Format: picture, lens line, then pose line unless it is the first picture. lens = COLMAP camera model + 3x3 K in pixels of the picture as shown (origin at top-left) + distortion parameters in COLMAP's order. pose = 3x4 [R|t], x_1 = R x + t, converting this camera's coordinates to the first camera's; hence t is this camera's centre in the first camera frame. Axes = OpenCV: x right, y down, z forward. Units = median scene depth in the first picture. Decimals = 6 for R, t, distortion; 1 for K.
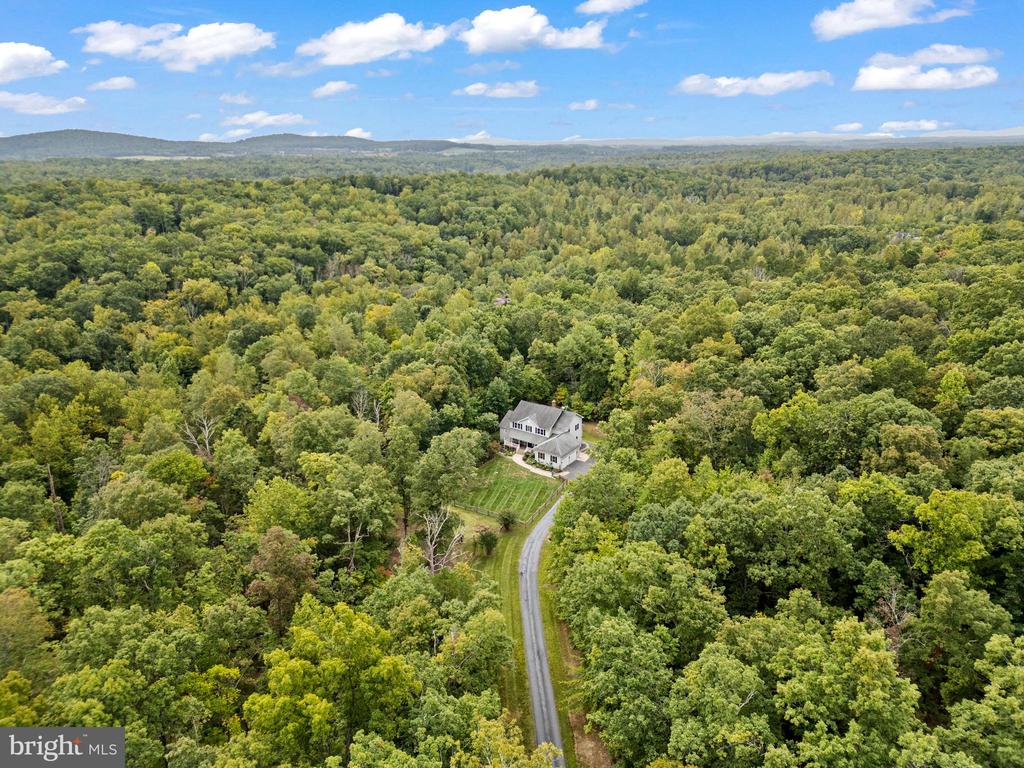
lens RADIAL K [[715.1, 0, 512.0], [0, 715.1, 384.0], [0, 0, 1]] dist [0.069702, -0.060460]
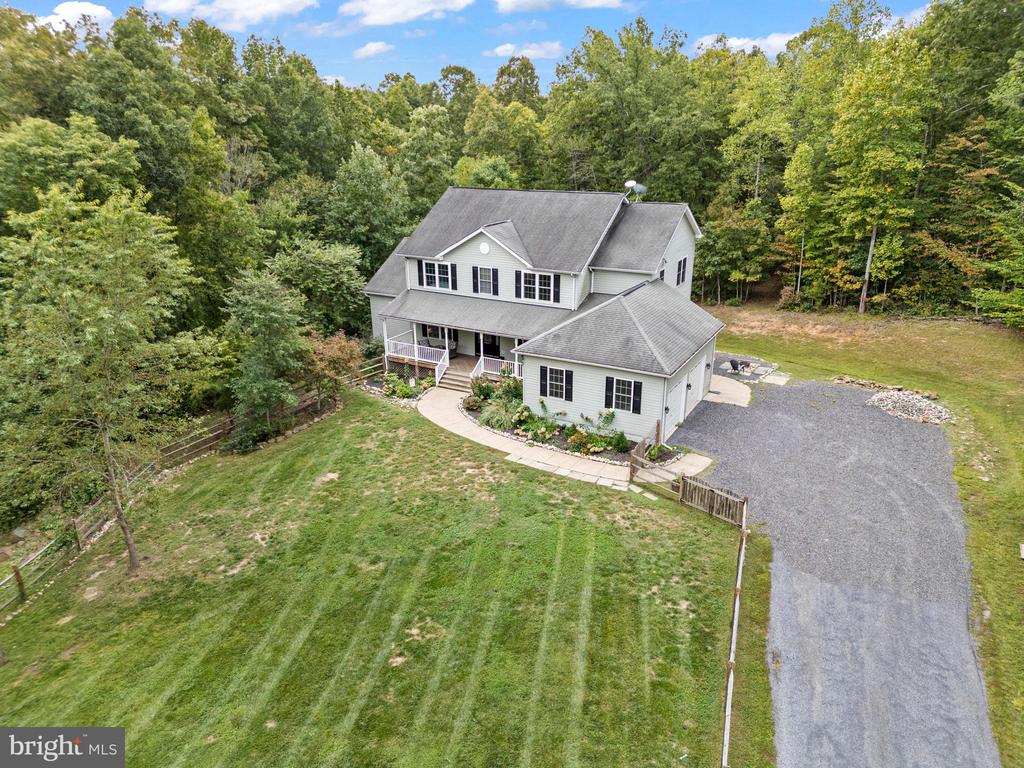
lens RADIAL K [[715.1, 0, 512.0], [0, 715.1, 384.0], [0, 0, 1]] dist [0.069702, -0.060460]
pose [[0.994720, -0.036328, 0.095982, 0.006419], [0.034338, 0.999161, 0.022309, 0.070206], [-0.096711, -0.018895, 0.995133, 0.586898]]
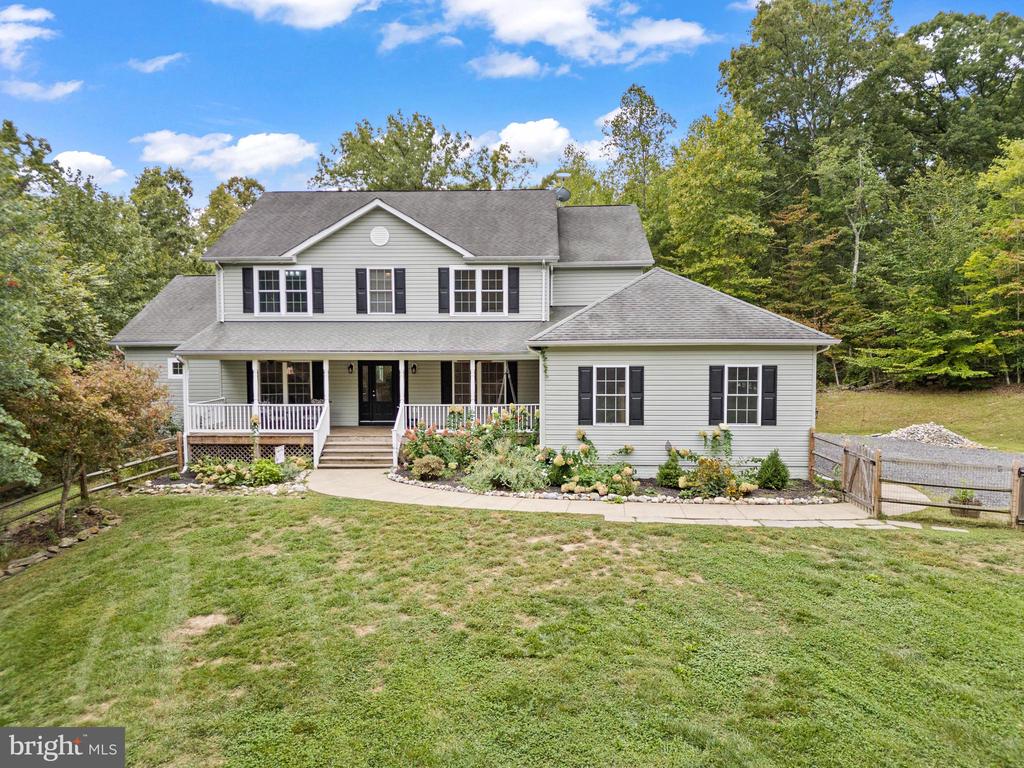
lens RADIAL K [[715.1, 0, 512.0], [0, 715.1, 384.0], [0, 0, 1]] dist [0.069702, -0.060460]
pose [[0.842066, -0.025939, 0.538751, -0.023896], [0.173889, 0.958567, -0.225637, 0.089142], [-0.510576, 0.283685, 0.811687, 0.674605]]
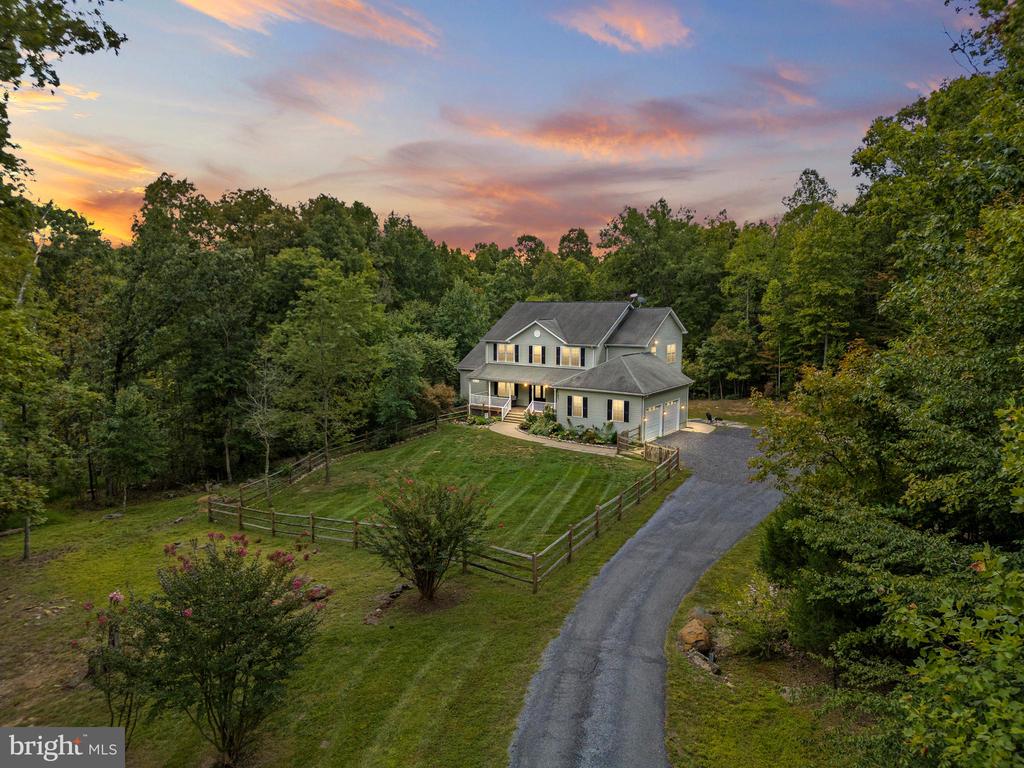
lens RADIAL K [[711.4, 0, 505.2], [0, 711.4, 394.8], [0, 0, 1]] dist [0.152364, -0.362514]
pose [[0.999946, 0.006917, -0.007726, 0.007950], [-0.008259, 0.981753, -0.189980, 0.115283], [0.006271, 0.190034, 0.981758, 0.501470]]
